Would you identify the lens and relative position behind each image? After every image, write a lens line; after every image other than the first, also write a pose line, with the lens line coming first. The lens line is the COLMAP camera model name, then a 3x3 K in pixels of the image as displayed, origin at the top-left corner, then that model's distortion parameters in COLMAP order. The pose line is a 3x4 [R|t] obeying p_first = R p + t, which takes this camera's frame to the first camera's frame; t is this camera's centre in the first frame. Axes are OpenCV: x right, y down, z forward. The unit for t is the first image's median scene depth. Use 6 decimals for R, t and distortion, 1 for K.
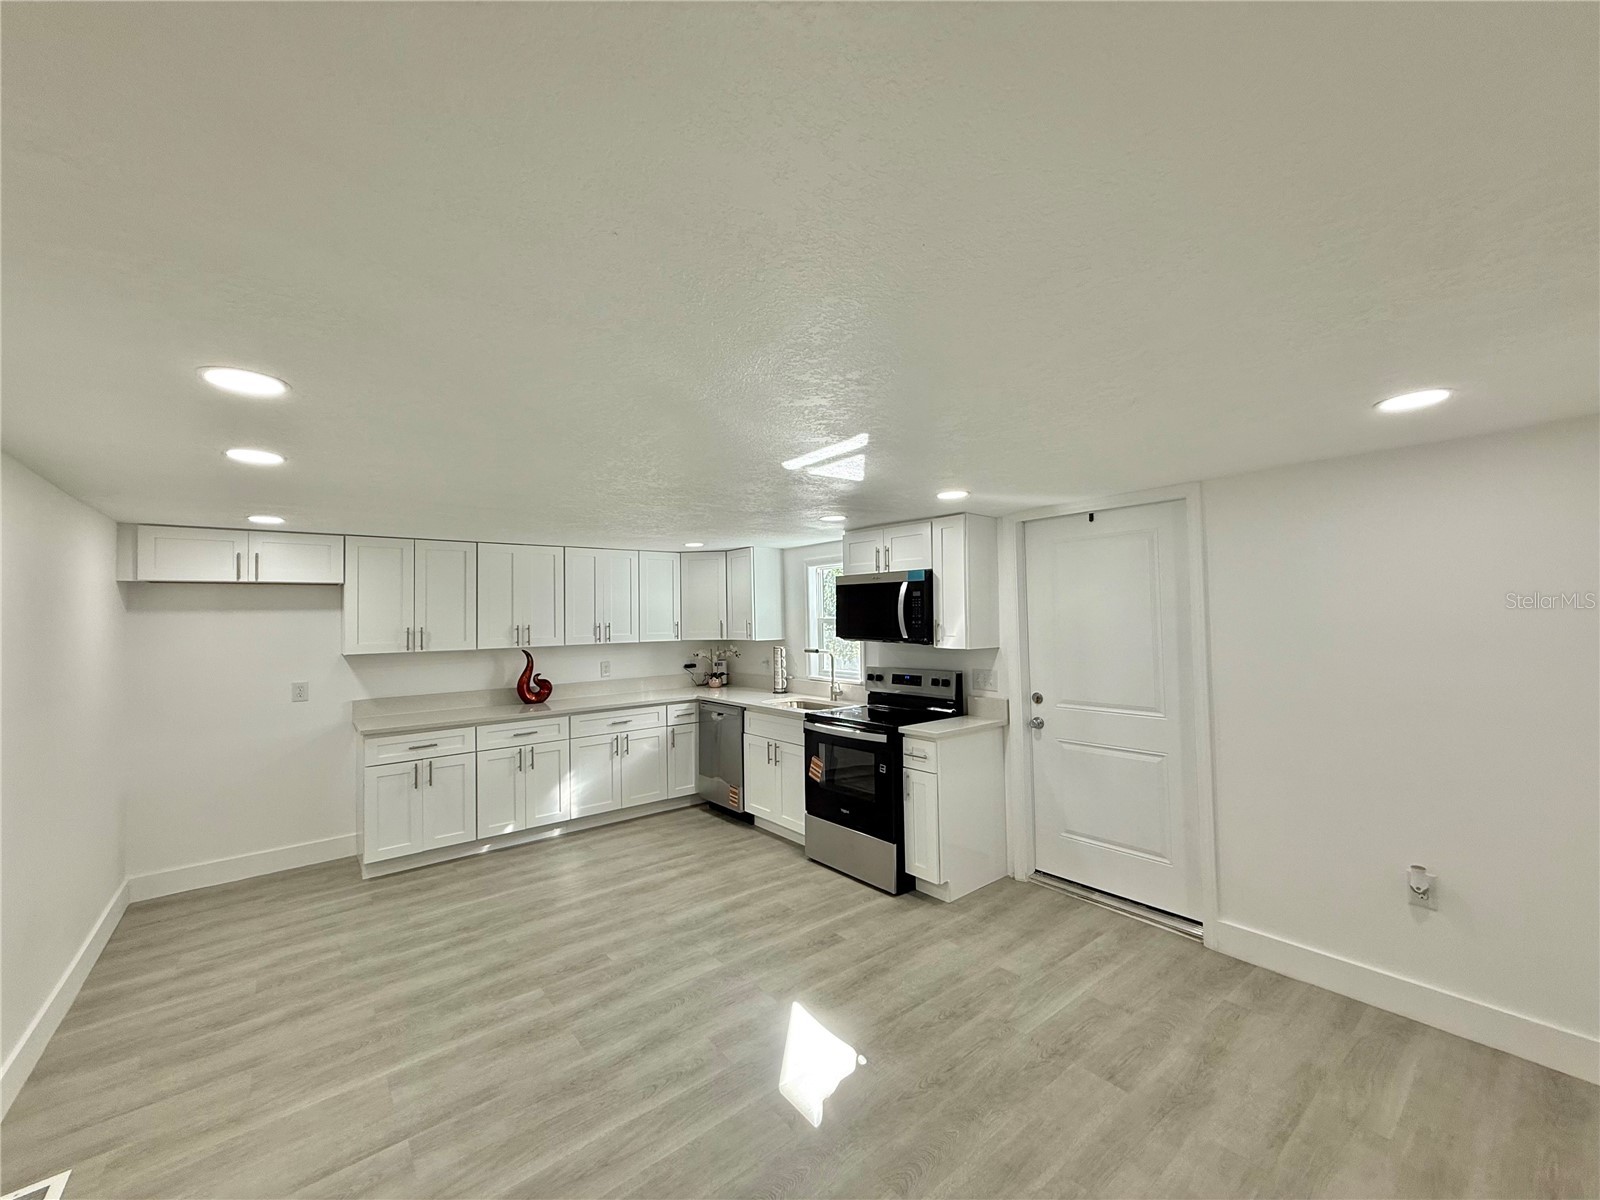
lens RADIAL K [[637.5, 0, 798.5], [0, 637.5, 598.7], [0, 0, 1]] dist [-0.000052, 0.000292]
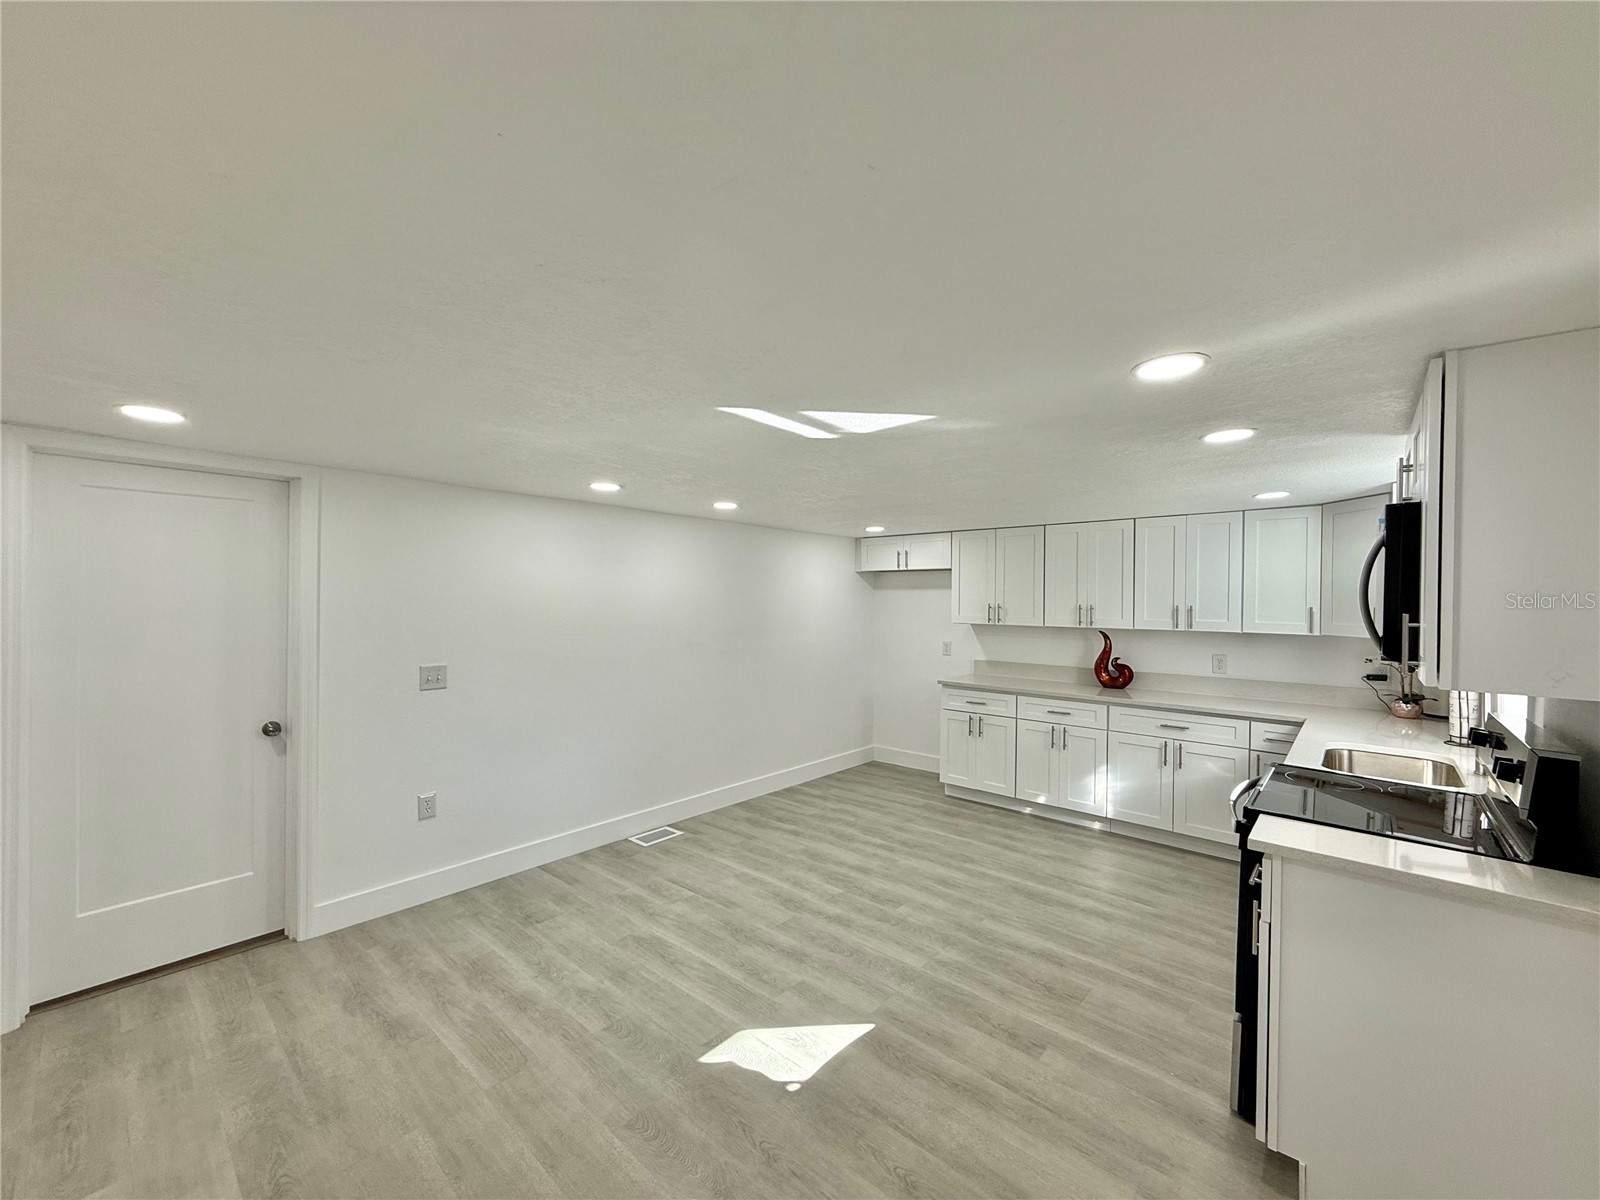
lens RADIAL K [[637.5, 0, 798.5], [0, 637.5, 599.0], [0, 0, 1]] dist [-0.000052, 0.000292]
pose [[0.169423, 0.017967, -0.985380, 0.613477], [0.015207, 0.999667, 0.020842, 0.007382], [0.985426, -0.018515, 0.169093, 0.541867]]
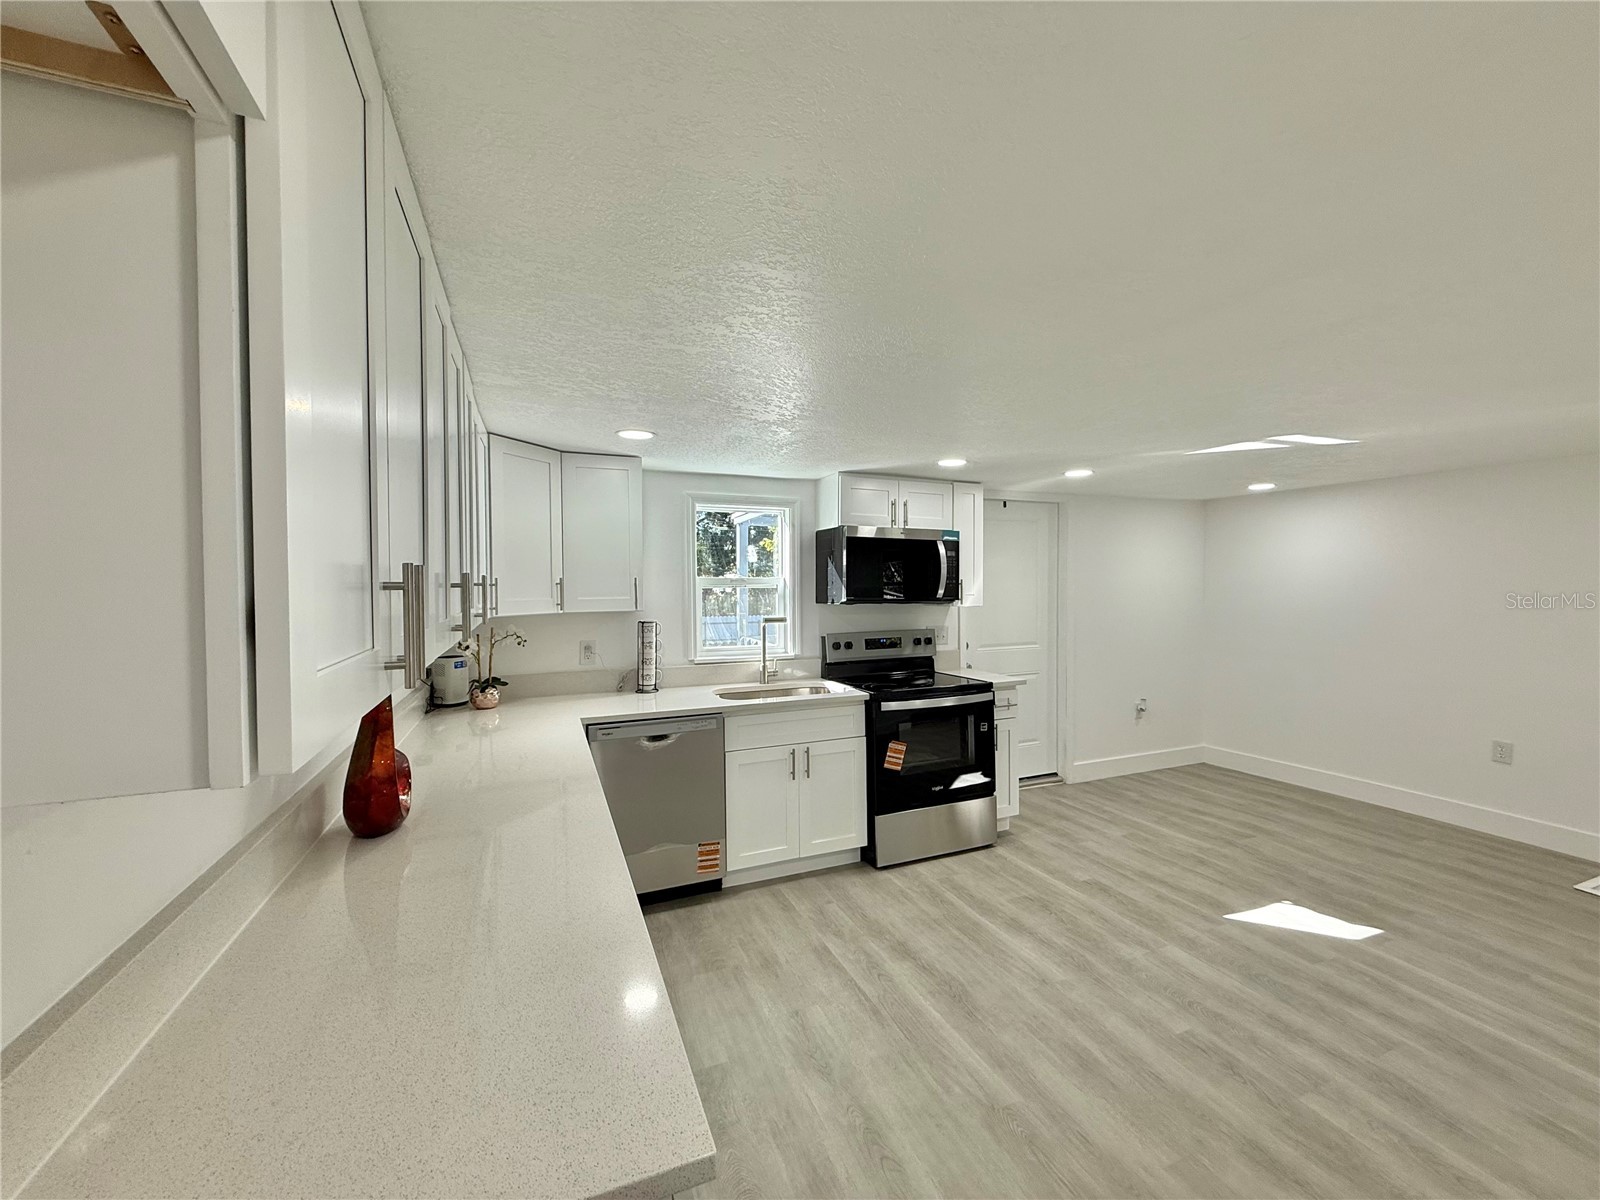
lens RADIAL K [[637.5, 0, 799.0], [0, 637.5, 595.5], [0, 0, 1]] dist [-0.000052, 0.000292]
pose [[0.278640, -0.001090, 0.960395, -0.922721], [-0.028422, 0.999552, 0.009381, 0.060507], [-0.959975, -0.029910, 0.278484, 1.021180]]
